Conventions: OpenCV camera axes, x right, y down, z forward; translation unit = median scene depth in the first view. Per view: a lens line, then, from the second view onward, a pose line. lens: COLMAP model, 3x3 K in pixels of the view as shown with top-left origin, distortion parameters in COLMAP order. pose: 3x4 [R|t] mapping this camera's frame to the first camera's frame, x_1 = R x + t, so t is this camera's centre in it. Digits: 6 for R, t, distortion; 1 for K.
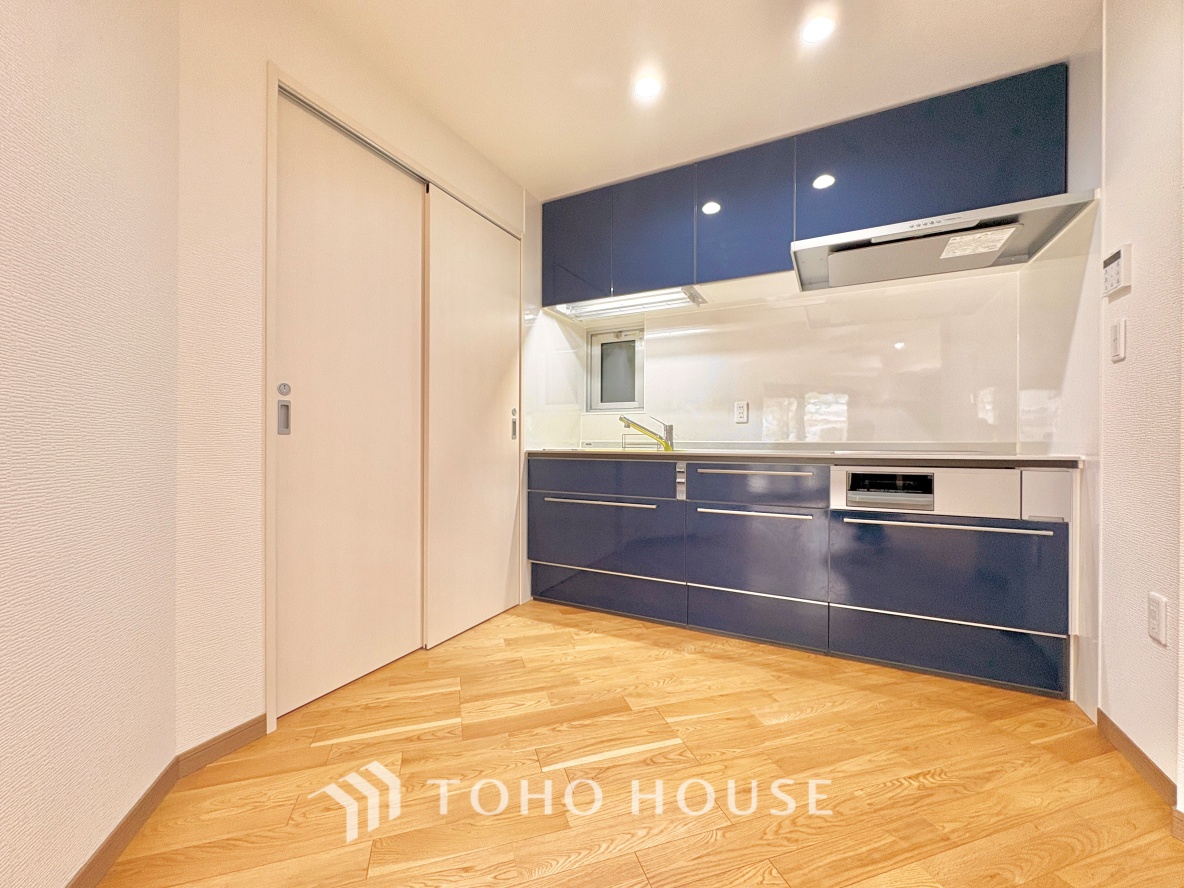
lens RADIAL K [[472.9, 0, 593.4], [0, 472.9, 443.6], [0, 0, 1]] dist [-0.001249, 0.001135]
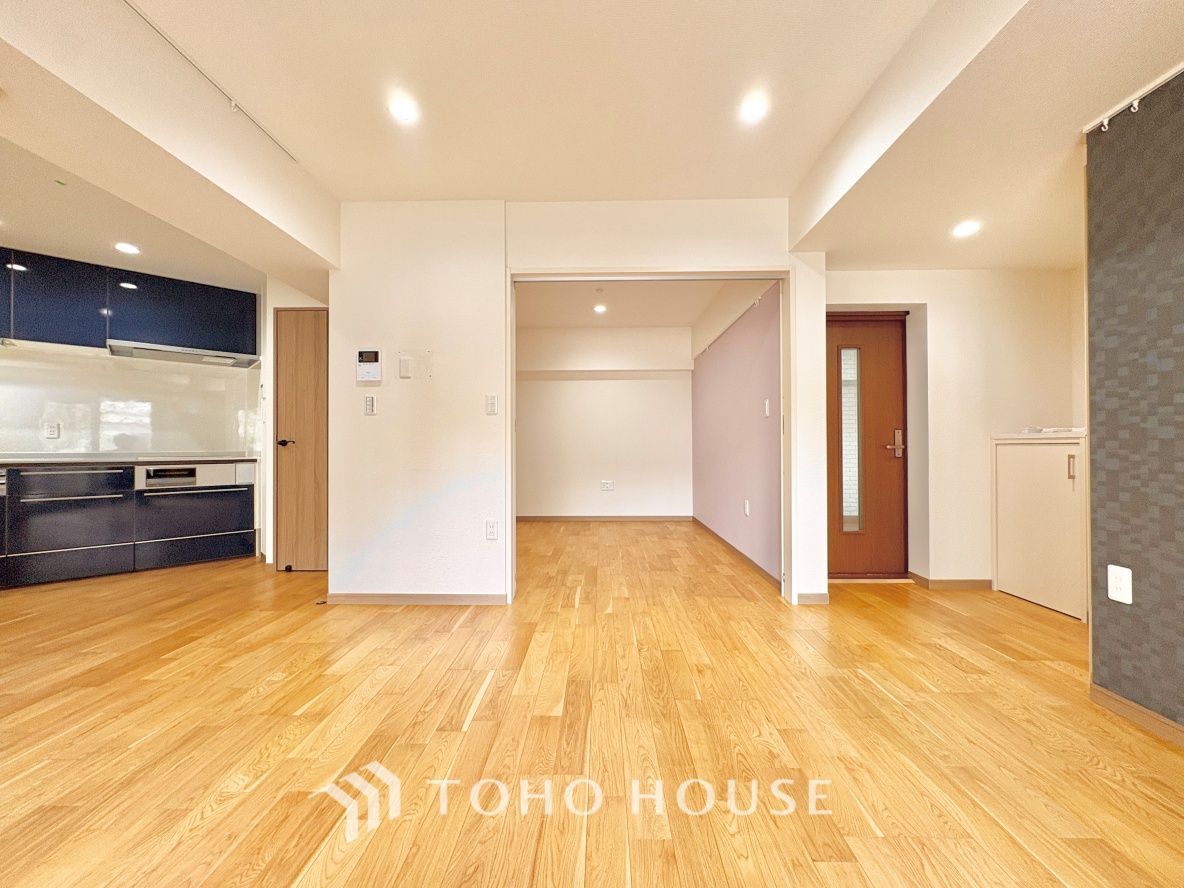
lens RADIAL K [[472.9, 0, 592.6], [0, 472.9, 445.2], [0, 0, 1]] dist [-0.001249, 0.001135]
pose [[0.325246, -0.001393, 0.945628, -0.487698], [0.003503, 0.999994, 0.000269, -0.020400], [-0.945623, 0.003225, 0.325249, -0.947057]]
